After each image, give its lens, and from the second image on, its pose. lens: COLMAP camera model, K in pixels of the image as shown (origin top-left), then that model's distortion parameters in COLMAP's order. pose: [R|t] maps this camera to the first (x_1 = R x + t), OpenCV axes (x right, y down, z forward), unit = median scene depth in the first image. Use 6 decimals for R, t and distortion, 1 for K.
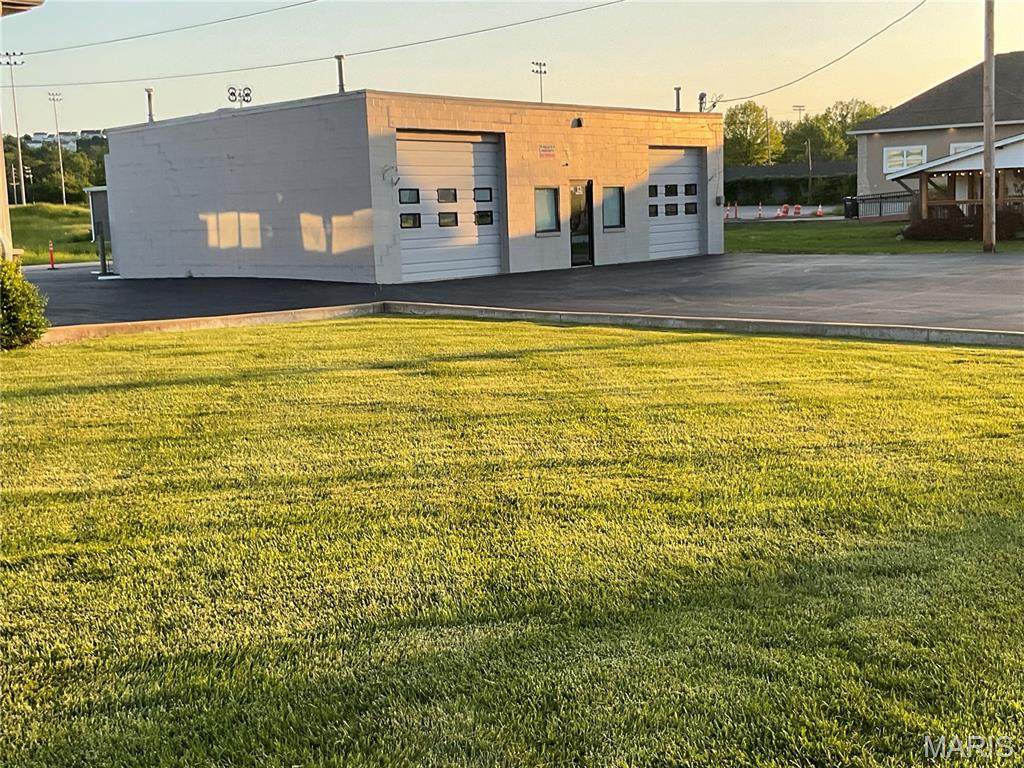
lens RADIAL K [[1333.9, 0, 512.0], [0, 1333.9, 384.0], [0, 0, 1]] dist [0.013303, 0.004327]
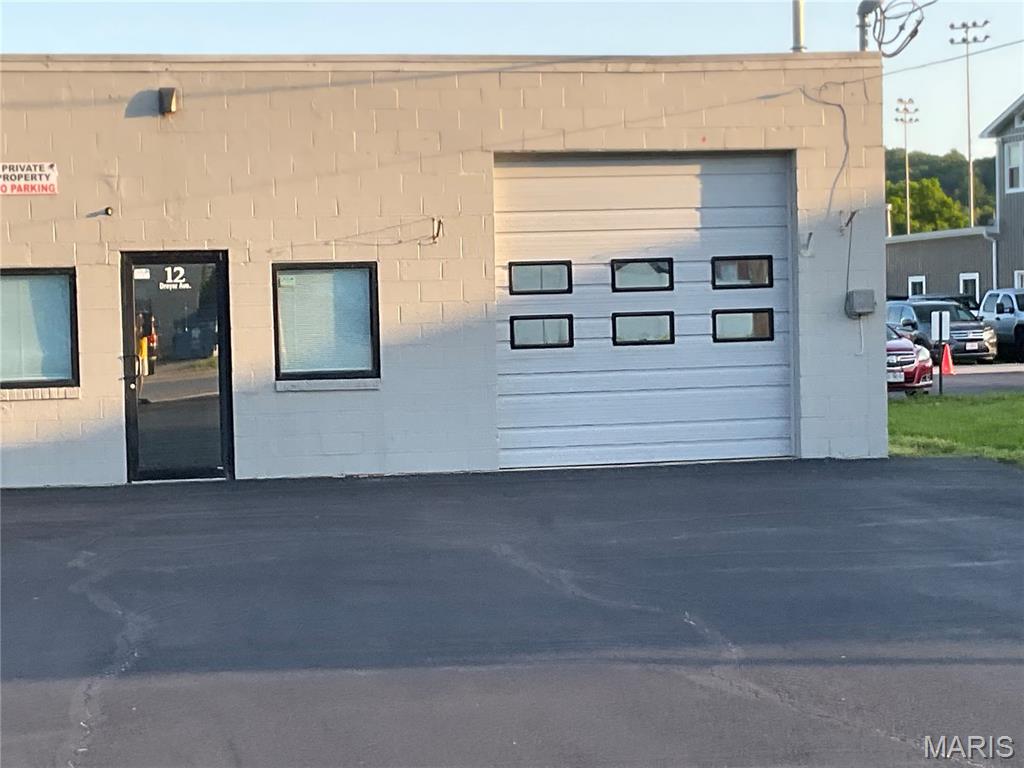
lens RADIAL K [[2114.2, 0, 512.0], [0, 2114.2, 384.0], [0, 0, 1]] dist [0.042683, 0.243186]
pose [[0.754001, 0.040268, -0.655638, 0.454835], [-0.089072, 0.995168, -0.041314, -0.088191], [0.650806, 0.089550, 0.753944, 0.545063]]
